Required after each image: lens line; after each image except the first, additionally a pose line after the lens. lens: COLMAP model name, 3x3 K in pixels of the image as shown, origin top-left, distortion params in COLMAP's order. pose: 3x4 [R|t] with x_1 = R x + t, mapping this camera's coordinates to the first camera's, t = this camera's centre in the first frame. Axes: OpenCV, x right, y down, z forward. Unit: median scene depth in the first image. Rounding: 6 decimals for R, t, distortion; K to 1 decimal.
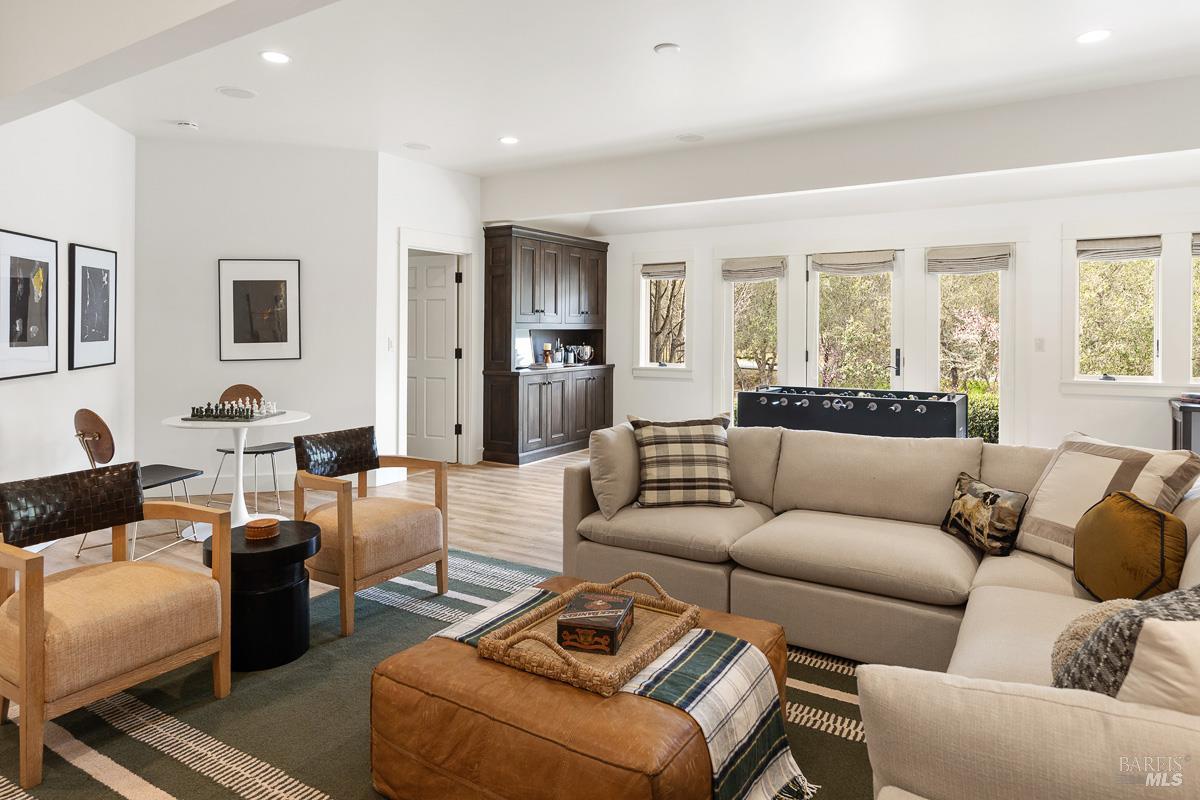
lens RADIAL K [[704.2, 0, 601.1], [0, 704.2, 338.8], [0, 0, 1]] dist [0.001466, 0.000077]
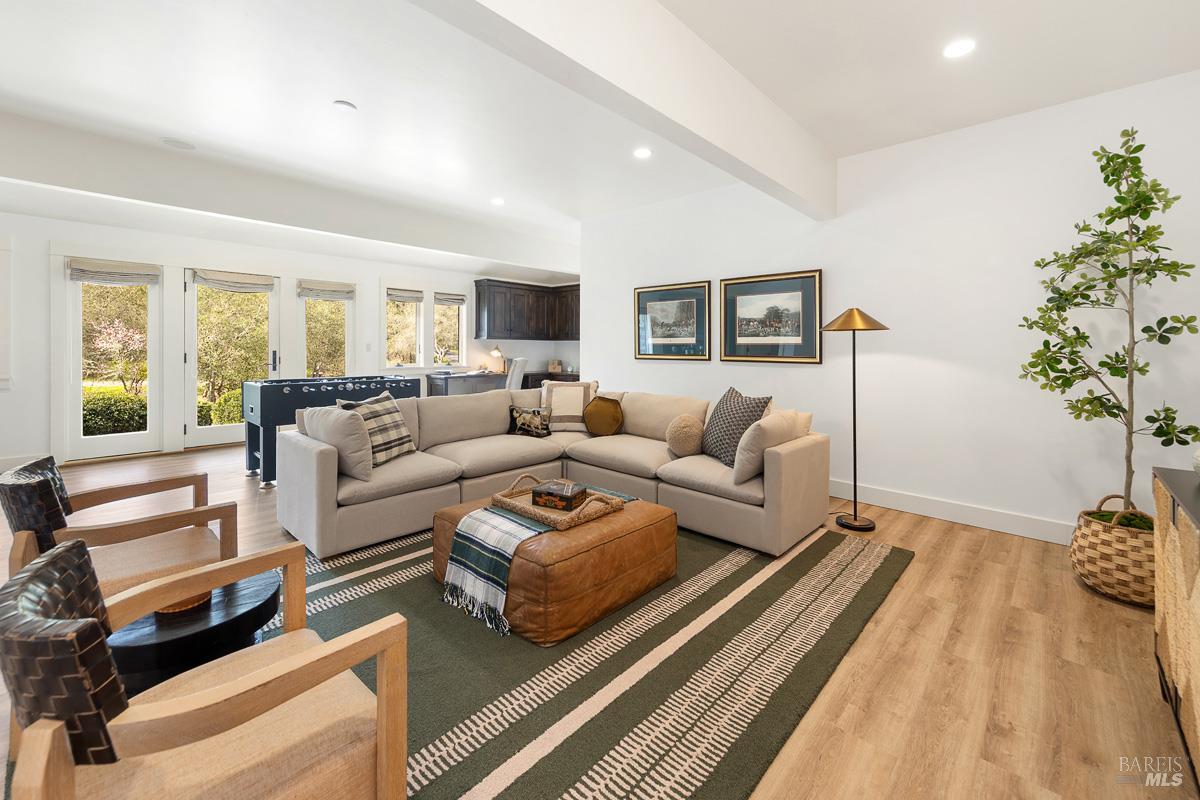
lens RADIAL K [[488.6, 0, 599.1], [0, 488.6, 349.8], [0, 0, 1]] dist [0.001038, 0.000228]
pose [[0.200561, -0.002298, 0.979679, -0.550387], [0.000504, 0.999997, 0.002243, 0.015859], [-0.979681, 0.000044, 0.200561, 0.306159]]
